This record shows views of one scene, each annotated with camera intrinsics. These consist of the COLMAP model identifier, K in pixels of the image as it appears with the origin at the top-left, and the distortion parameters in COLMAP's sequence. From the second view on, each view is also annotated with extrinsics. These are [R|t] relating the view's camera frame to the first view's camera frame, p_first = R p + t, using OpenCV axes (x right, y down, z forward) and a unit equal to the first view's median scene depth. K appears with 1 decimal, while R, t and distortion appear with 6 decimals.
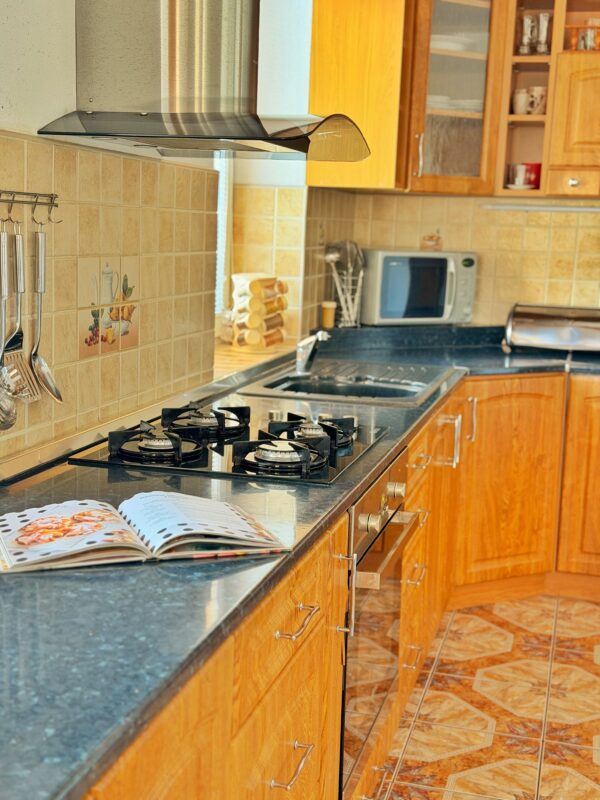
lens RADIAL K [[1114.8, 0, 300.2], [0, 1114.8, 399.9], [0, 0, 1]] dist [0.116047, -0.020758]
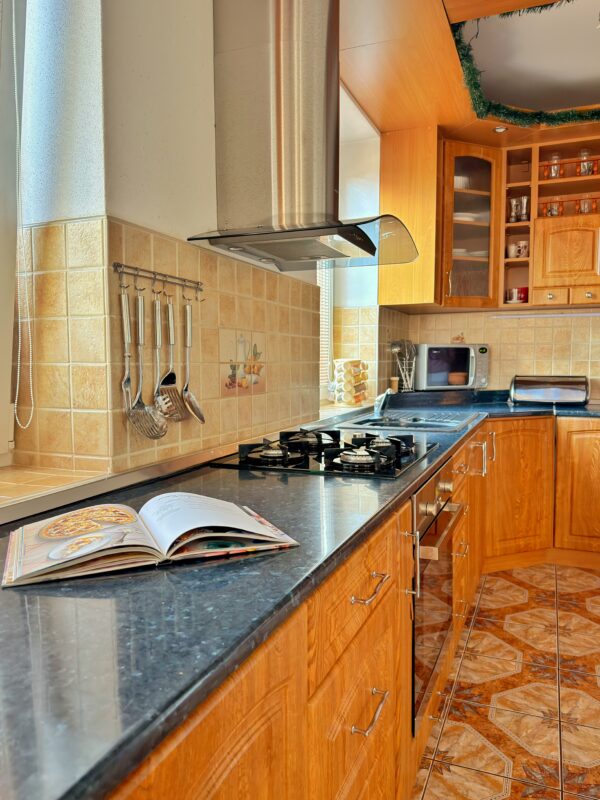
lens RADIAL K [[584.4, 0, 296.4], [0, 584.4, 400.2], [0, 0, 1]] dist [0.124981, -0.241999]
pose [[0.989060, -0.030615, -0.144299, 0.008956], [0.017195, 0.995485, -0.093347, 0.032020], [0.146505, 0.089844, 0.985121, 0.197312]]
